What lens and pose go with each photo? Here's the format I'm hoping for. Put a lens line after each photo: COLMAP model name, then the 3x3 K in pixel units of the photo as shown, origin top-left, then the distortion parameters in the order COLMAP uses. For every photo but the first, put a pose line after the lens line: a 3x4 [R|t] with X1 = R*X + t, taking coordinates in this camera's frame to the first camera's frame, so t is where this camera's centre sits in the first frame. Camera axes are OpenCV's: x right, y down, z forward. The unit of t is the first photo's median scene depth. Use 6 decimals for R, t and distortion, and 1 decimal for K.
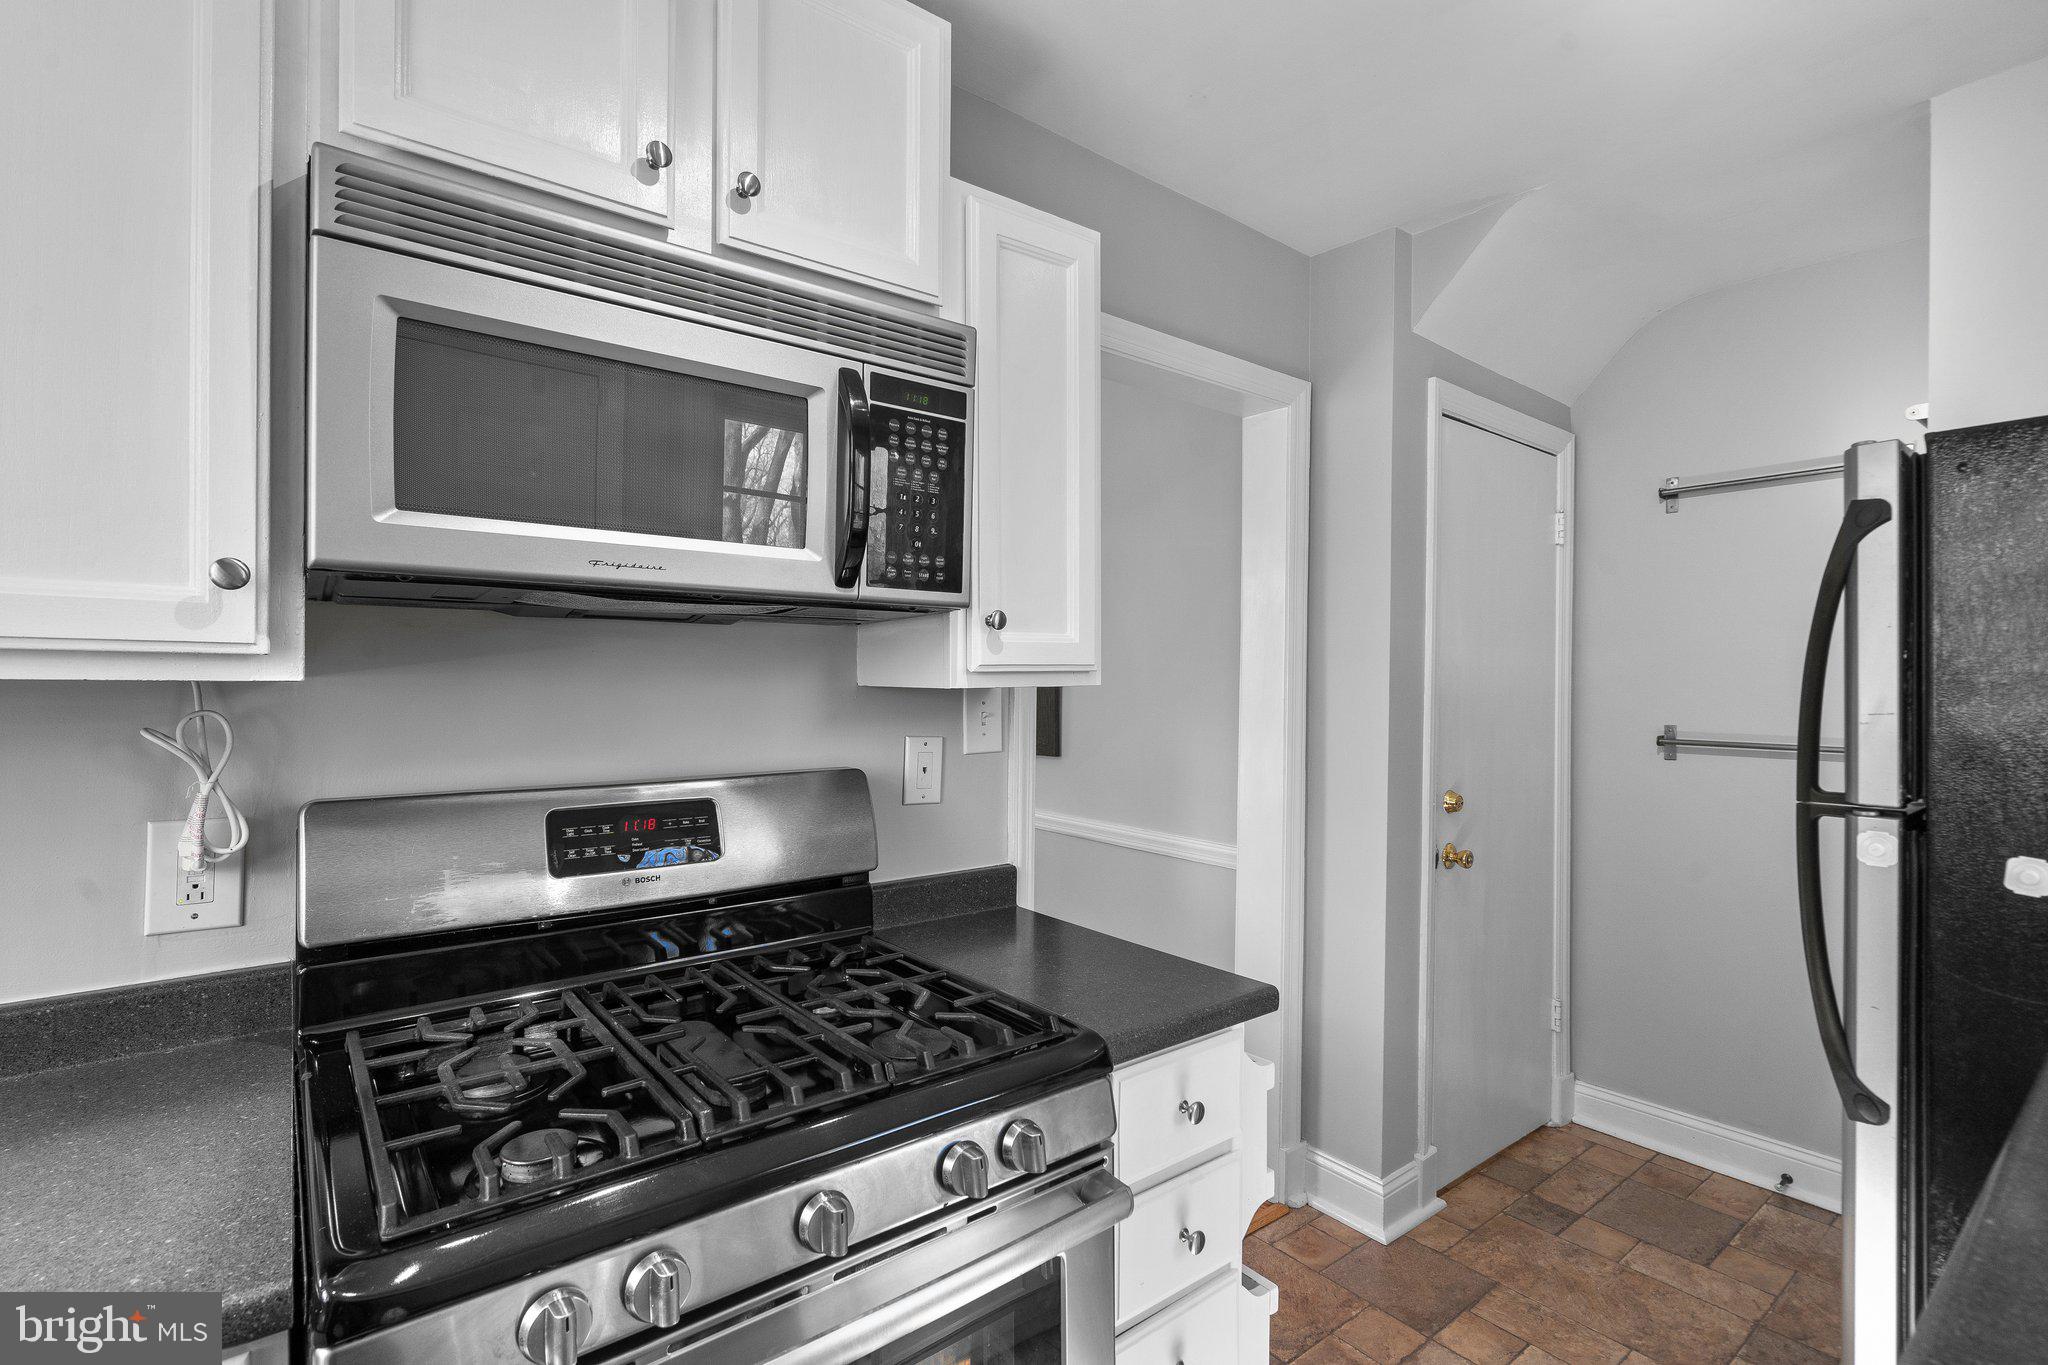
lens RADIAL K [[955.8, 0, 1027.2], [0, 955.8, 689.7], [0, 0, 1]] dist [-0.000378, 0.000048]
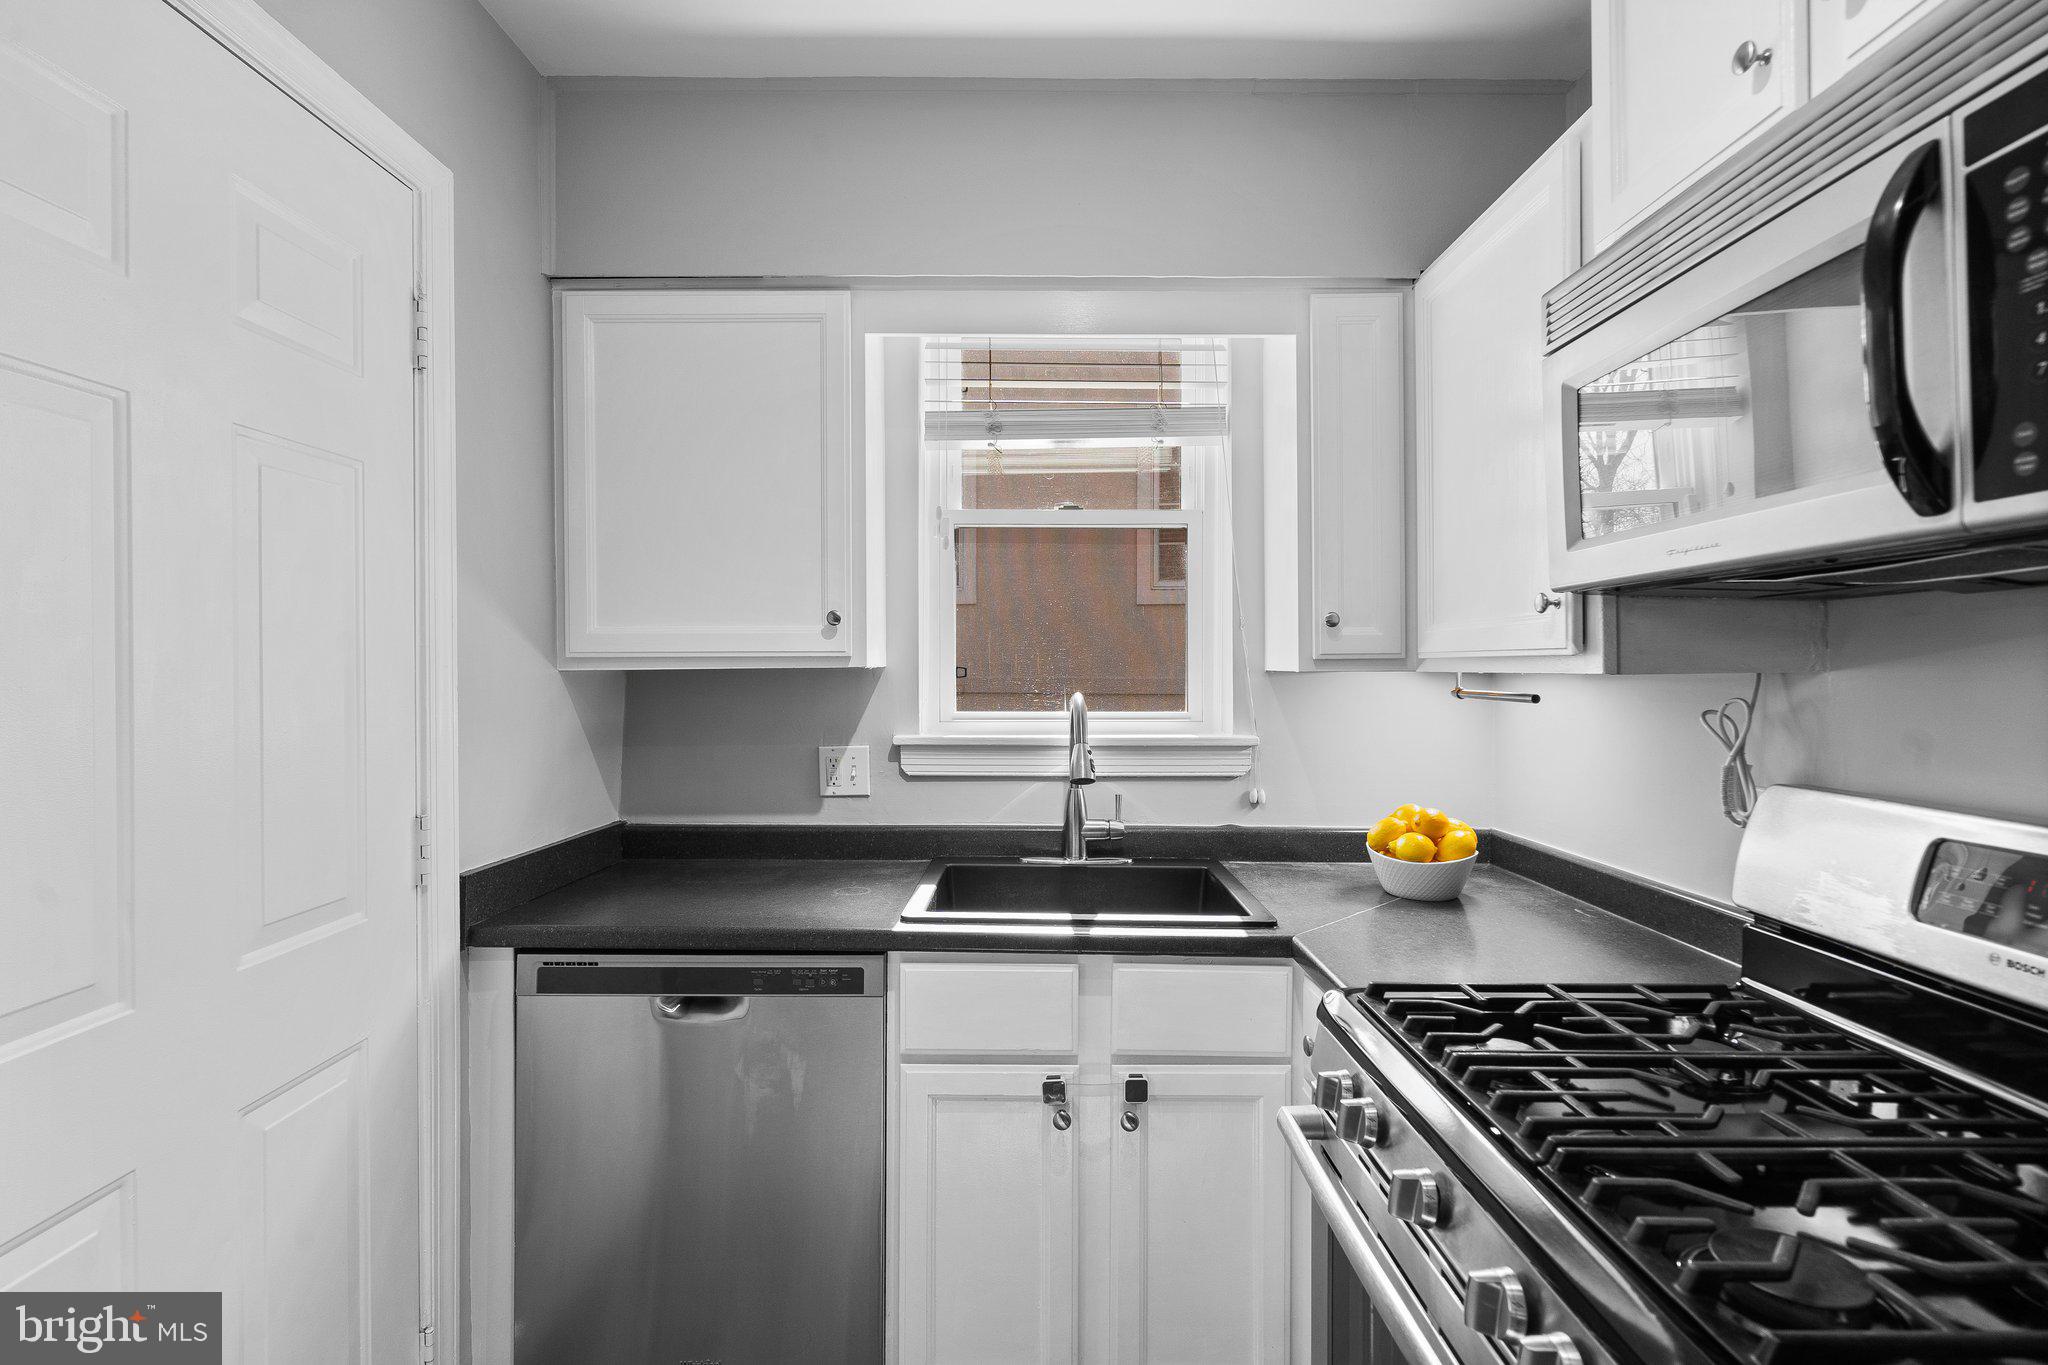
lens RADIAL K [[967.2, 0, 1018.6], [0, 967.2, 665.5], [0, 0, 1]] dist [-0.004793, 0.000455]
pose [[-0.617949, 0.001894, -0.786216, 0.648023], [0.002925, 0.999996, 0.000110, -0.019723], [0.786213, -0.002231, -0.617952, 0.968731]]
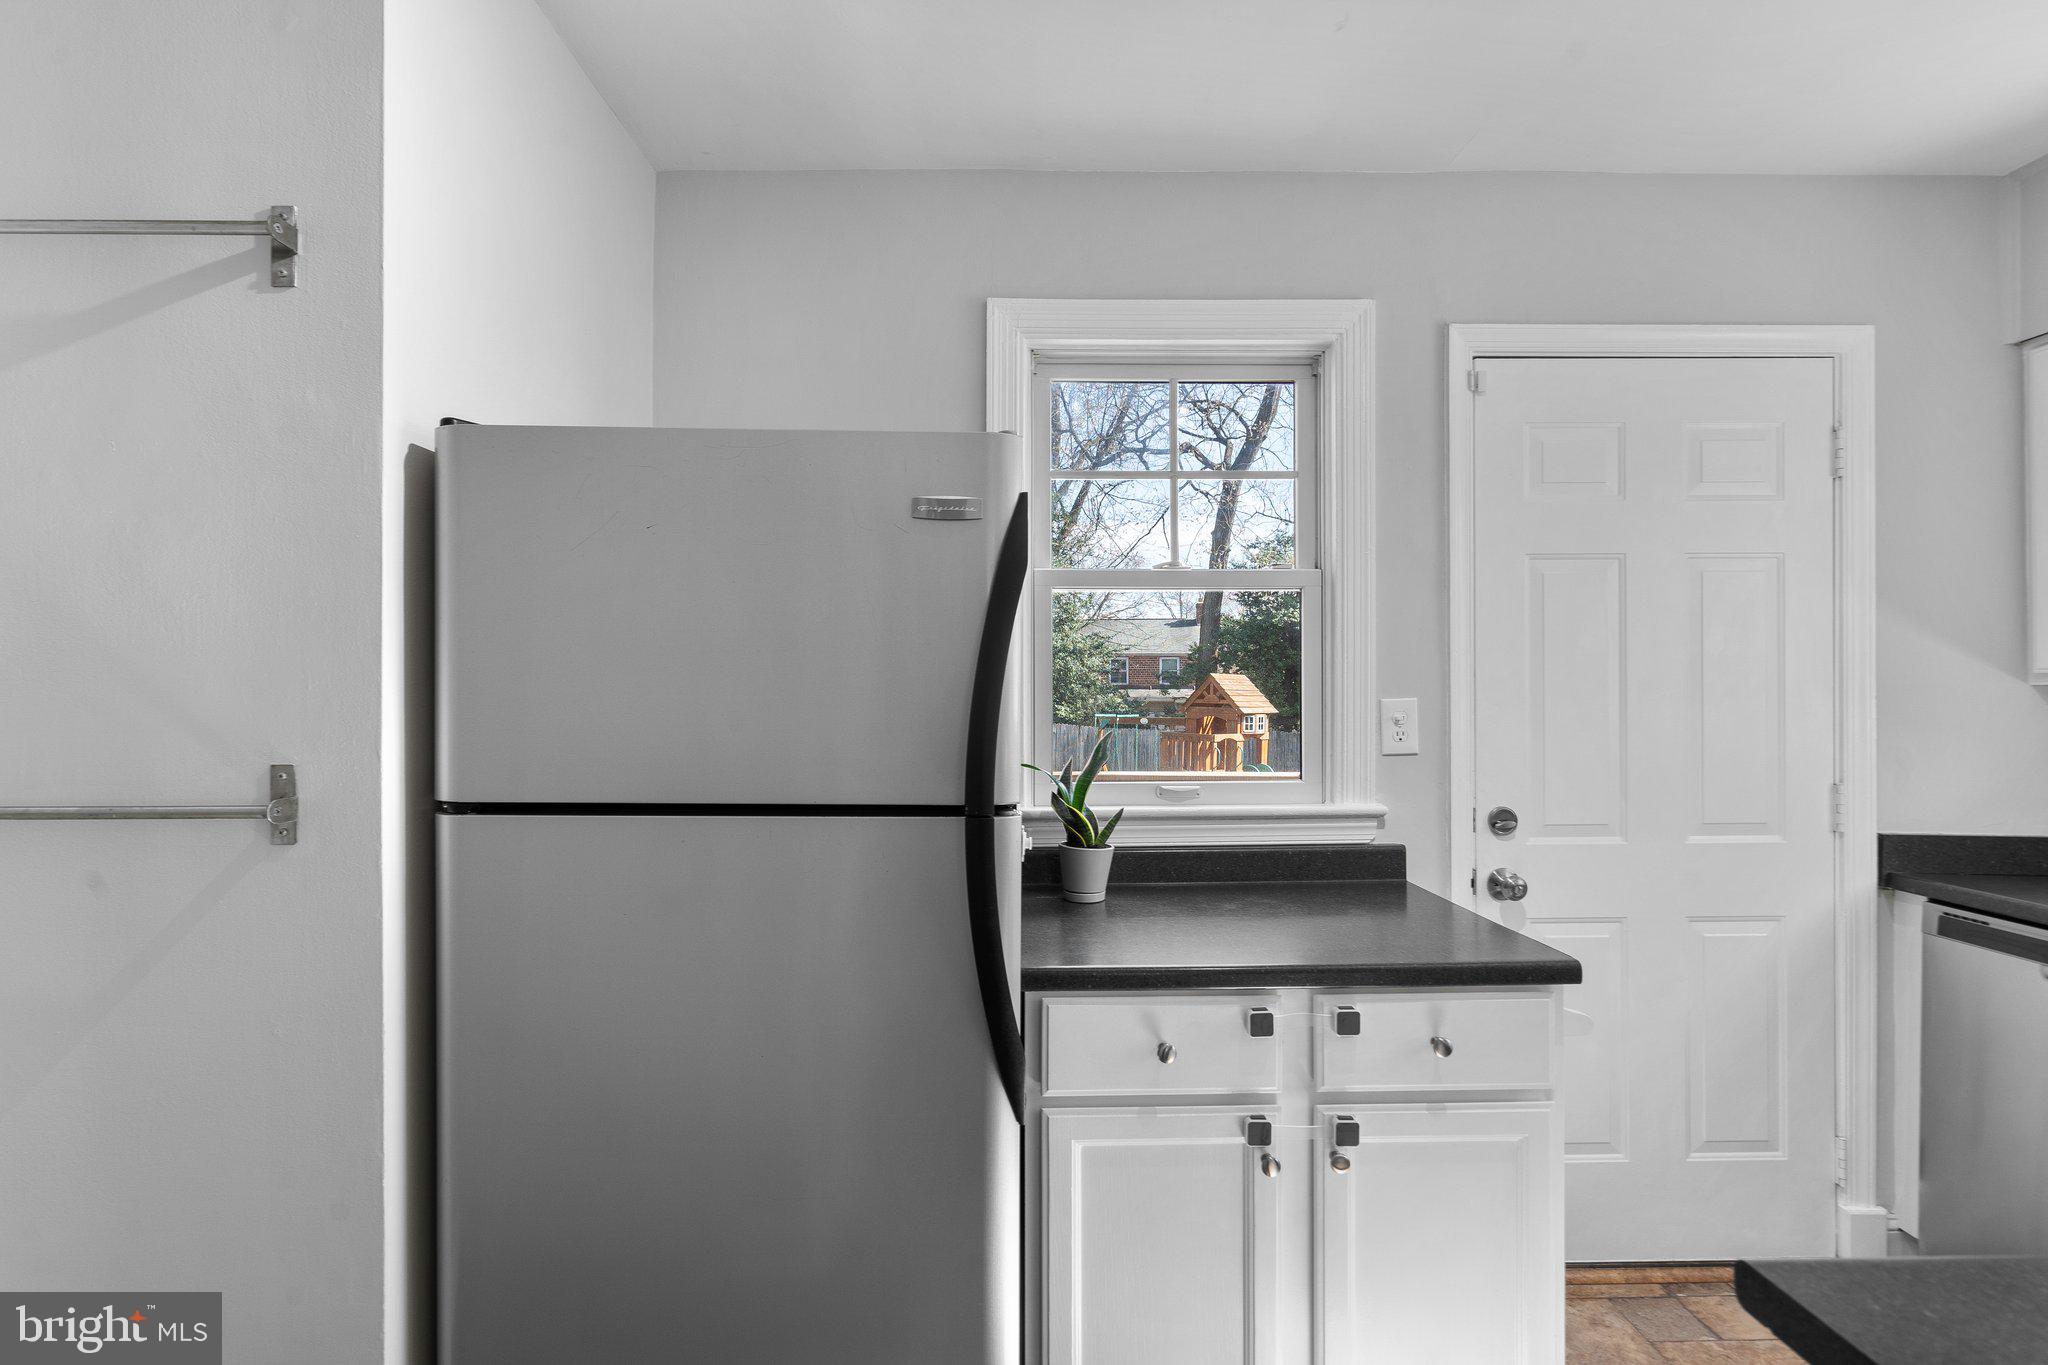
lens RADIAL K [[939.2, 0, 1014.1], [0, 939.2, 691.9], [0, 0, 1]] dist [0.002836, 0.000744]
pose [[-0.796423, 0.000292, 0.604739, 0.313650], [0.001991, 0.999996, 0.002139, -0.008342], [-0.604736, 0.002908, -0.796421, 1.928578]]
